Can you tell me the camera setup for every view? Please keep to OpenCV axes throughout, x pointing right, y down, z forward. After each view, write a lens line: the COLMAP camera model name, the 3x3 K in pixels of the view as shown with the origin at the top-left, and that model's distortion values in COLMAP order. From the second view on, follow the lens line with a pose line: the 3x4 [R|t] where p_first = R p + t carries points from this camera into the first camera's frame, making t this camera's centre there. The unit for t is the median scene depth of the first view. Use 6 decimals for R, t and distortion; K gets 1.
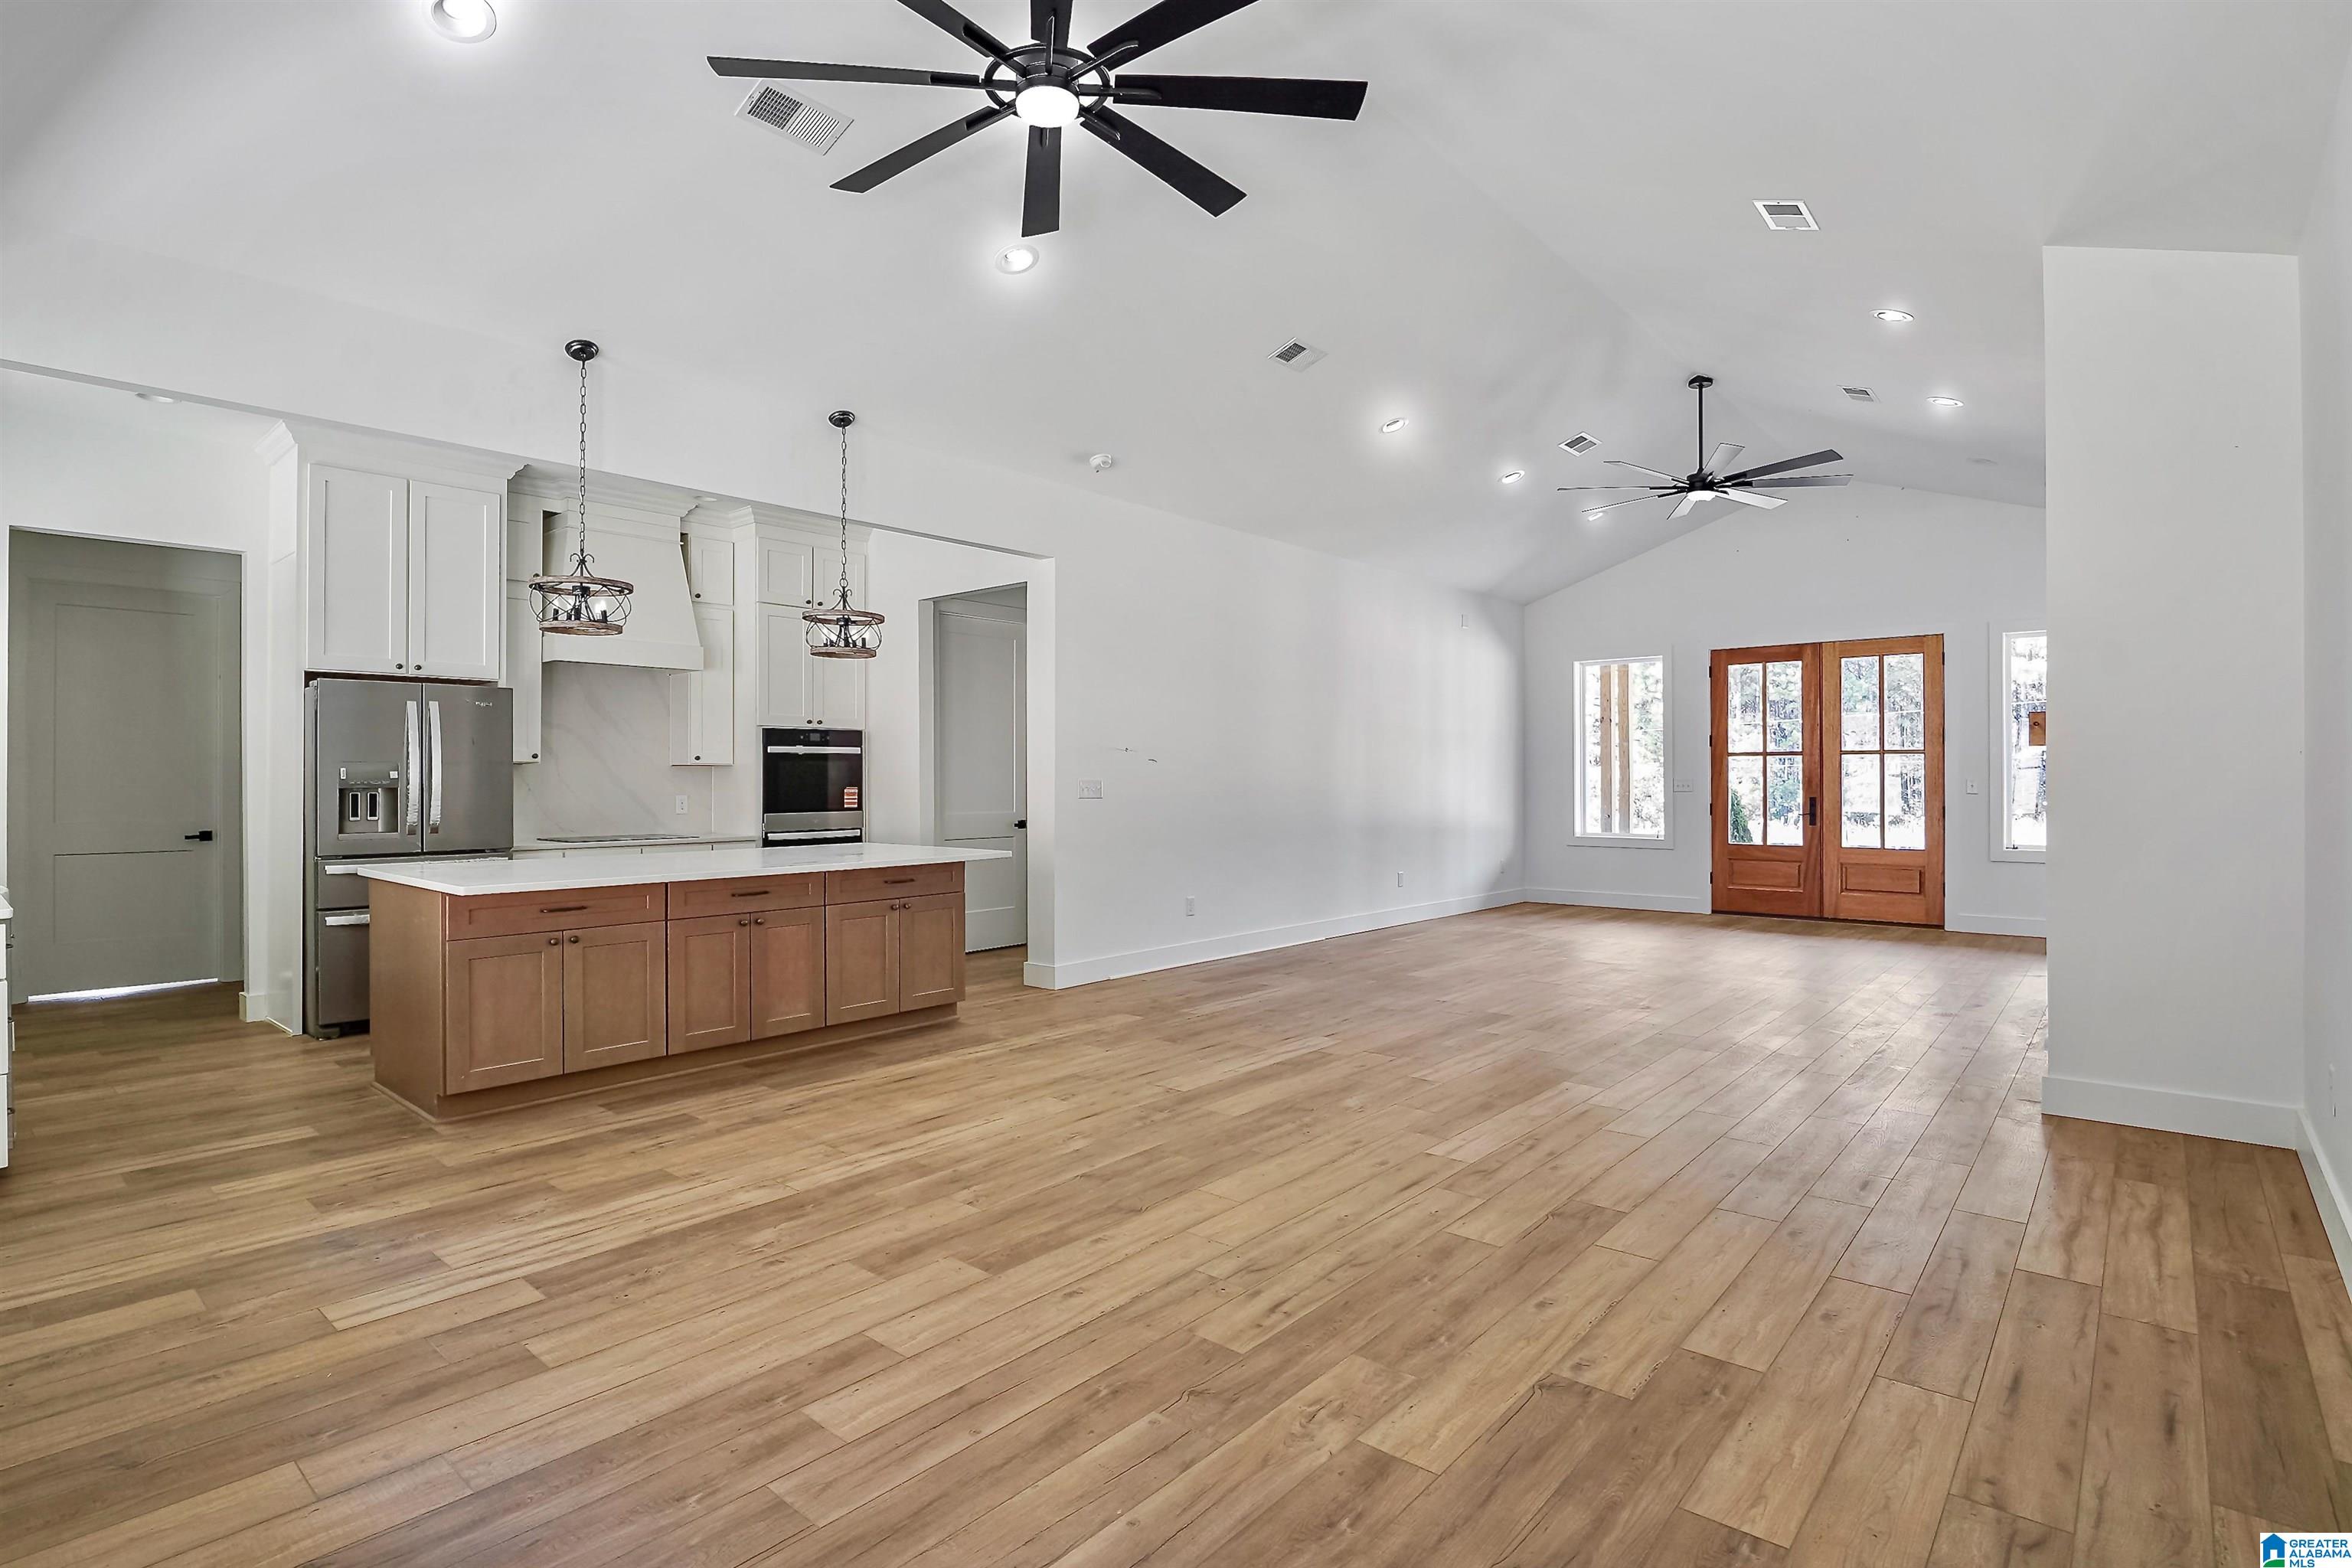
lens RADIAL K [[1153.1, 0, 1176.3], [0, 1153.1, 777.4], [0, 0, 1]] dist [-0.018990, -0.005197]
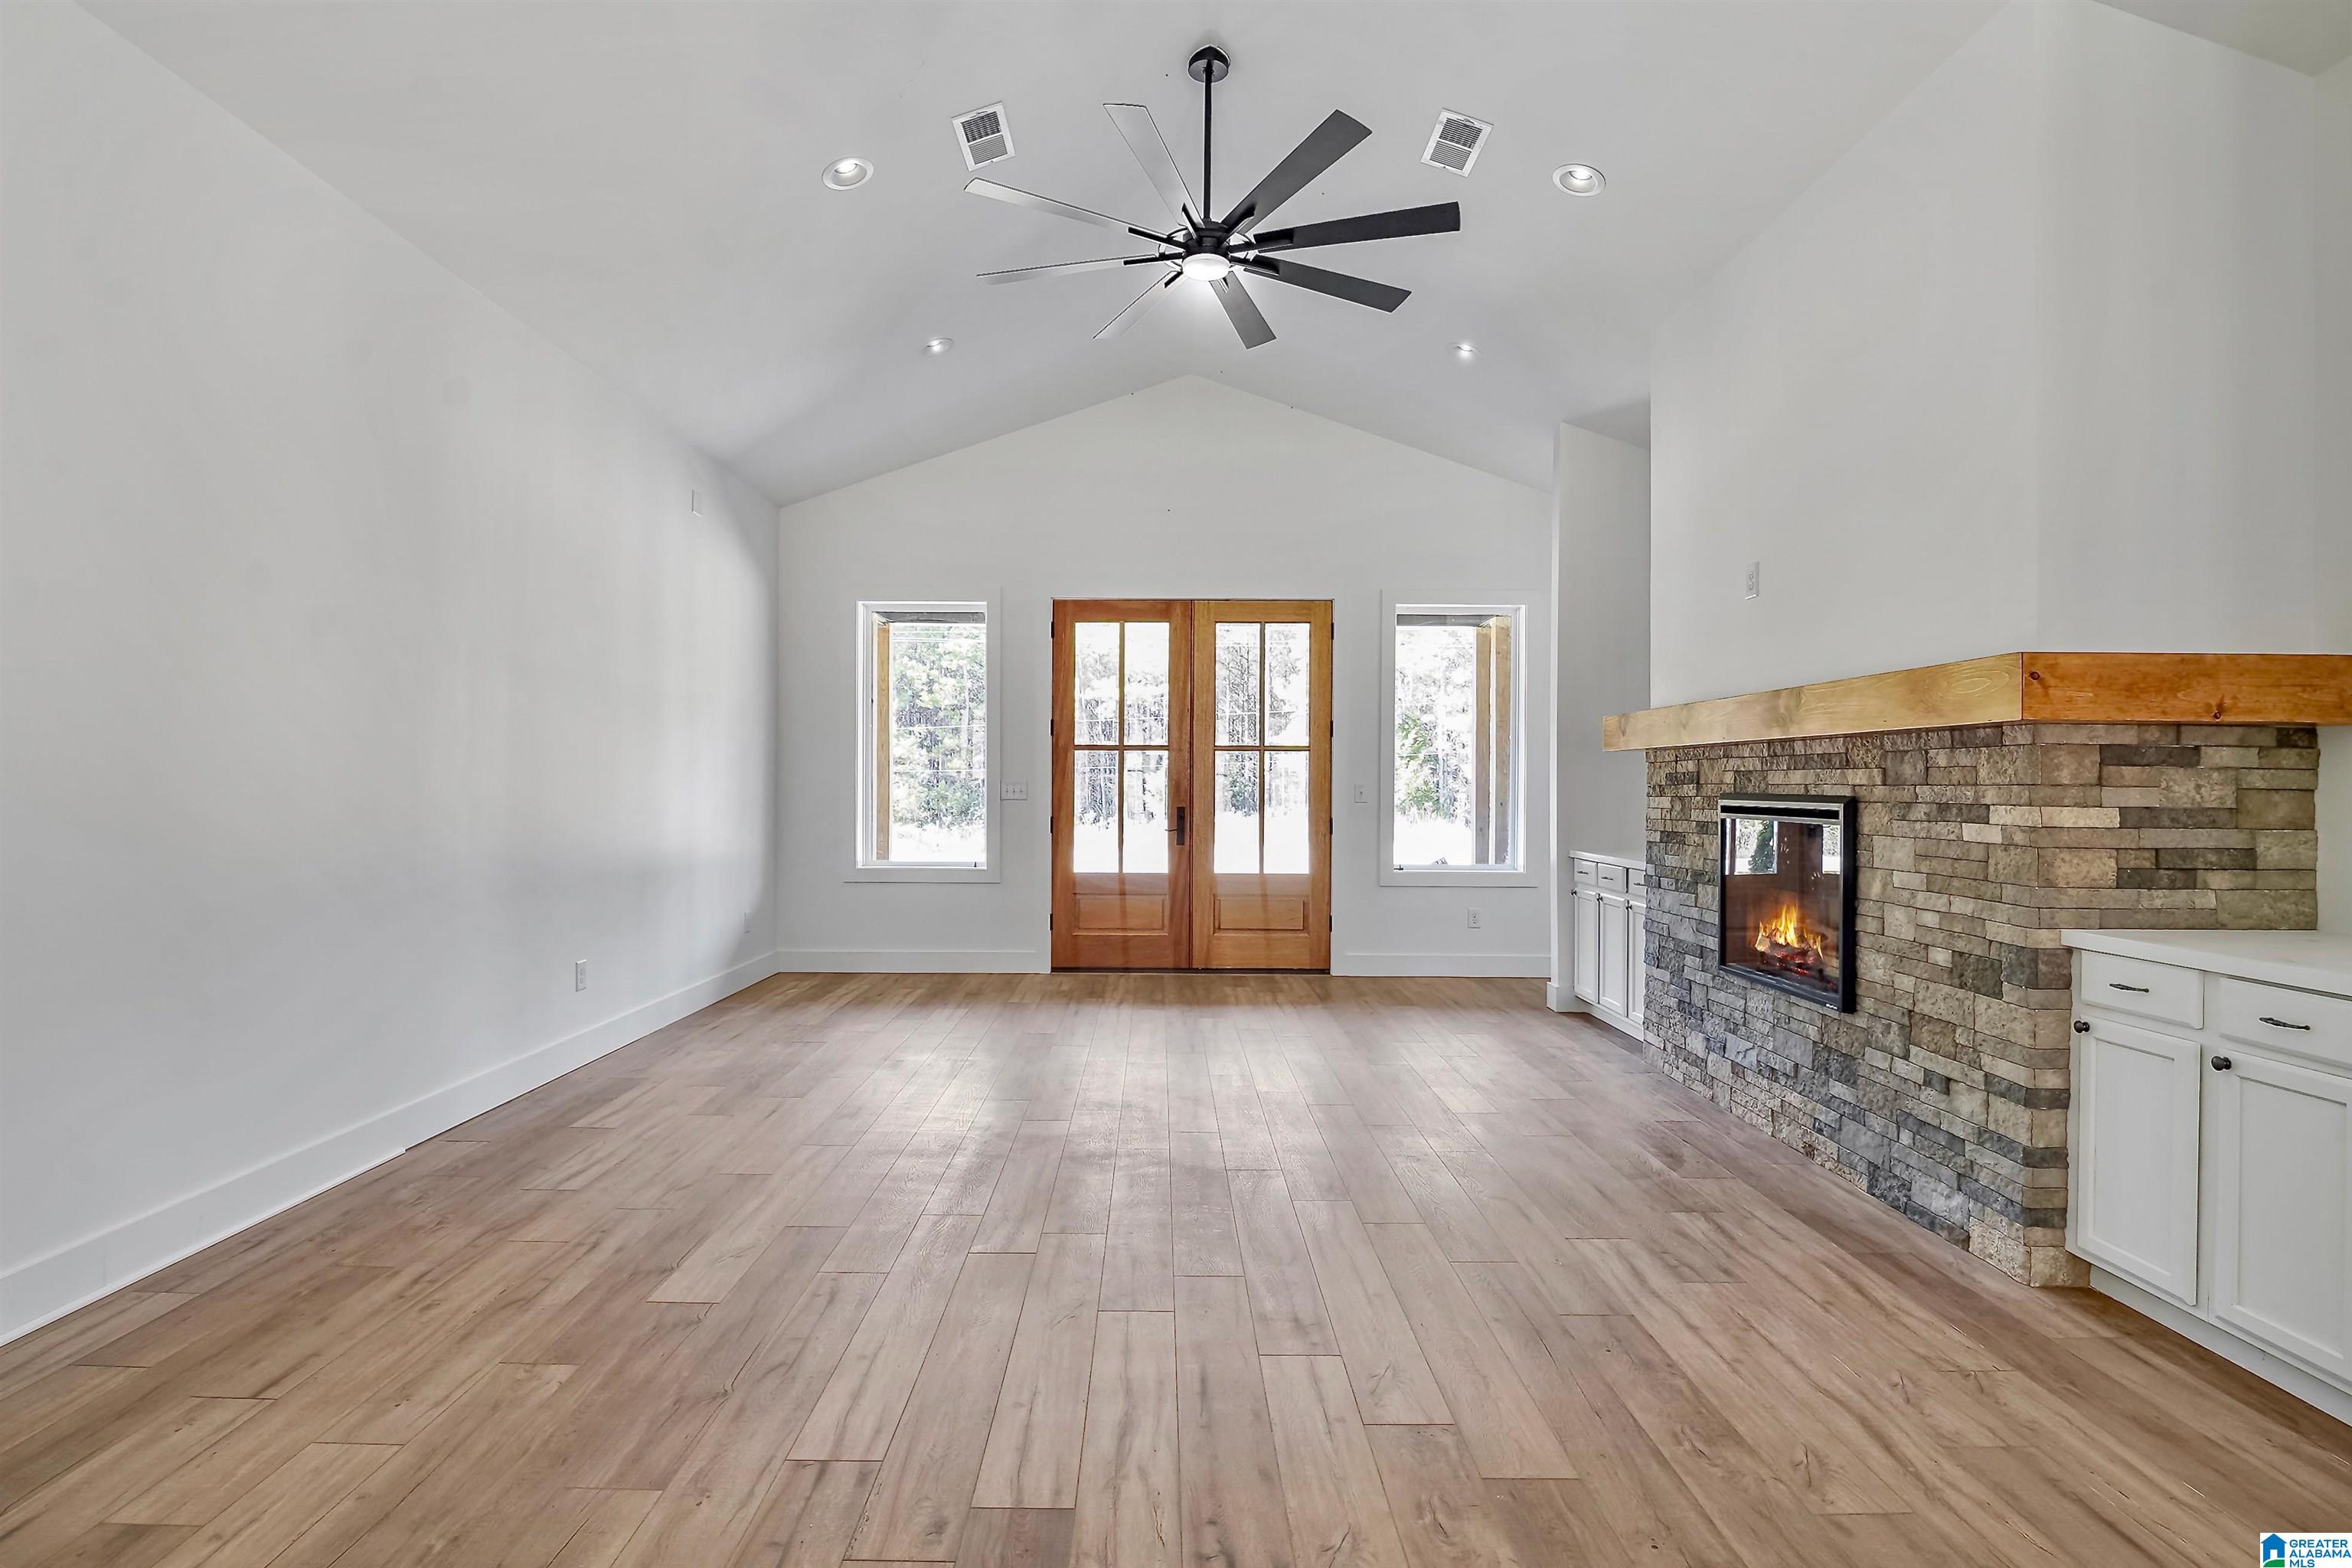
lens RADIAL K [[1153.1, 0, 1153.5], [0, 1153.1, 779.8], [0, 0, 1]] dist [-0.018990, -0.005197]
pose [[0.764435, 0.009027, 0.644637, 0.064376], [-0.009155, 0.999953, -0.003146, 0.002269], [-0.644635, -0.003497, 0.764482, 0.469365]]
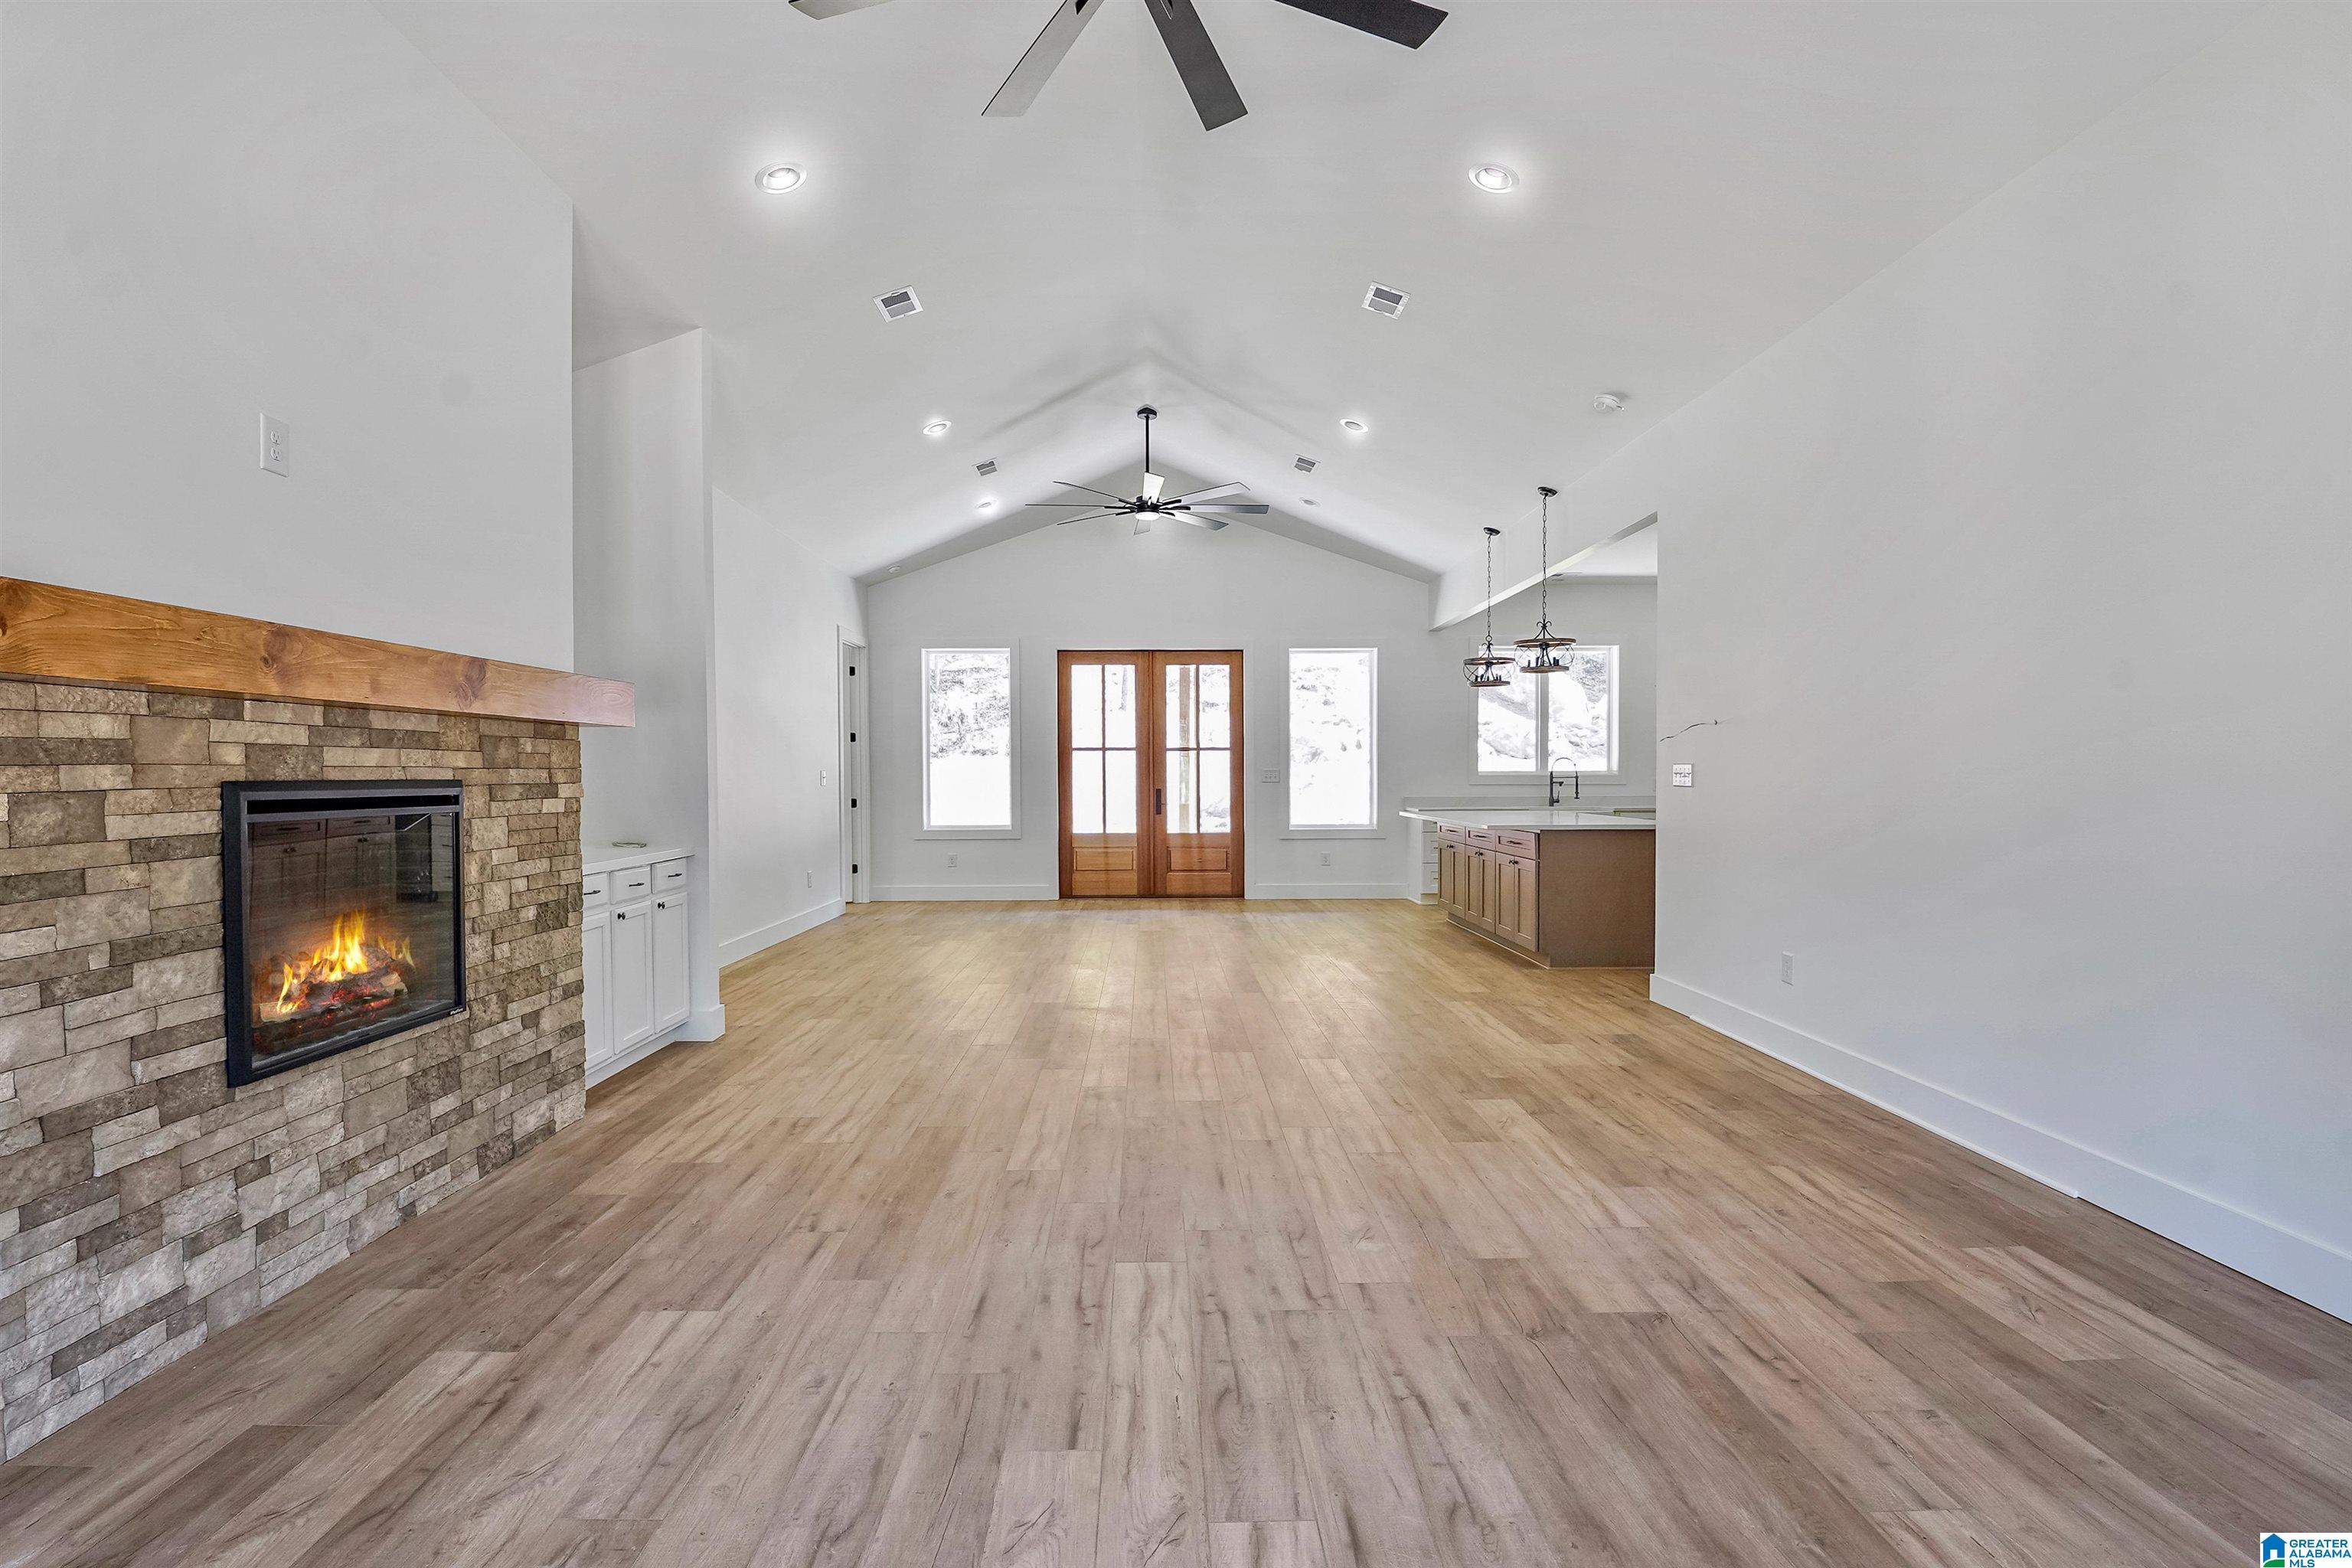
lens RADIAL K [[1153.1, 0, 1160.1], [0, 1153.1, 797.8], [0, 0, 1]] dist [-0.018990, -0.005197]
pose [[-0.754550, 0.020166, -0.655933, 0.550869], [0.008277, 0.999741, 0.021215, 0.004173], [0.656191, 0.010578, -0.754521, 1.018569]]
